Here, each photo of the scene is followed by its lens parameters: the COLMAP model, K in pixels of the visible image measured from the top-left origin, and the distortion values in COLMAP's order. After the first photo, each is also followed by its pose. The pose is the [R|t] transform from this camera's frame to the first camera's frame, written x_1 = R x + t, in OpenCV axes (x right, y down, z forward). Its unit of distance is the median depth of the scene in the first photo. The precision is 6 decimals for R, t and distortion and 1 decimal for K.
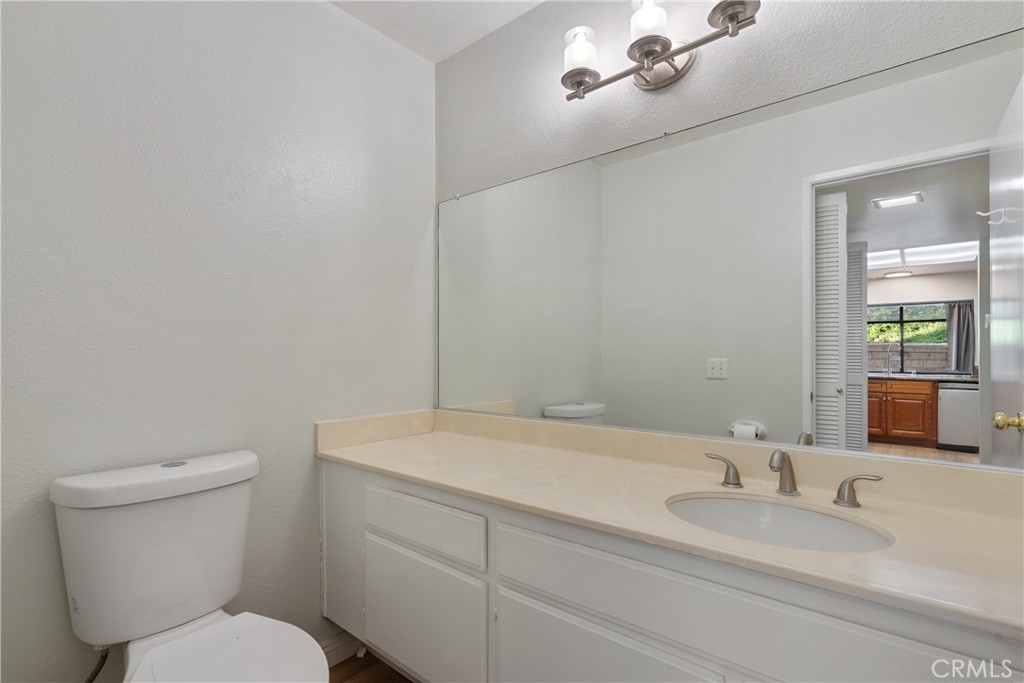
lens RADIAL K [[472.1, 0, 509.9], [0, 472.1, 348.7], [0, 0, 1]] dist [0.027109, 0.001806]
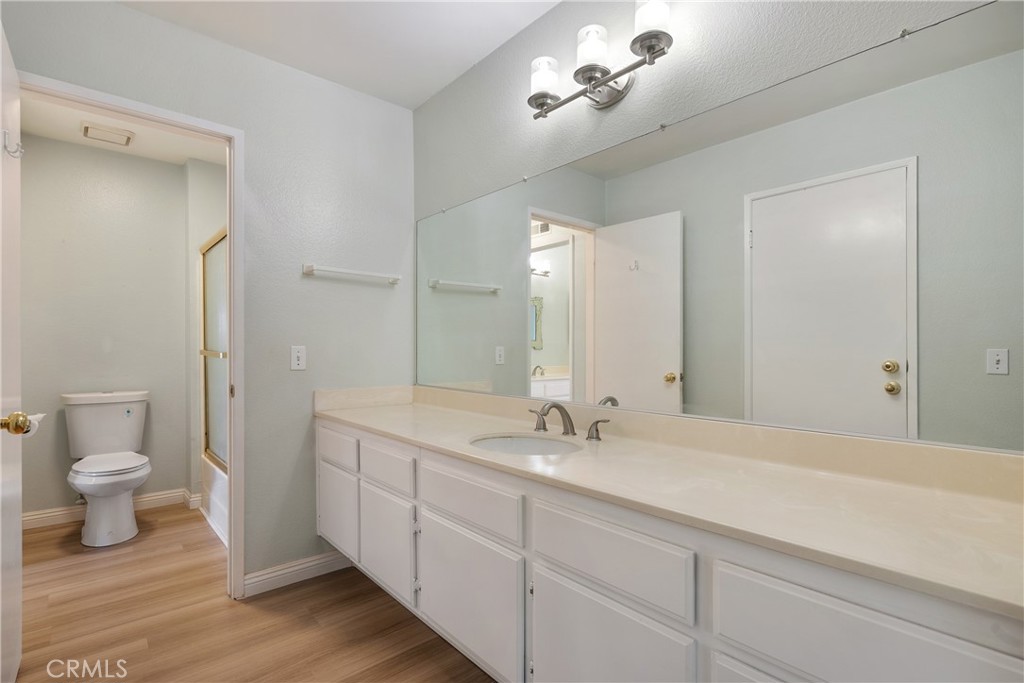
lens RADIAL K [[510.4, 0, 511.5], [0, 510.4, 340.6], [0, 0, 1]] dist [0.003148, 0.001371]
pose [[0.984247, -0.014498, -0.176205, 0.294301], [0.016770, 0.999794, 0.011414, -0.002868], [0.176004, -0.014189, 0.984287, -0.246388]]
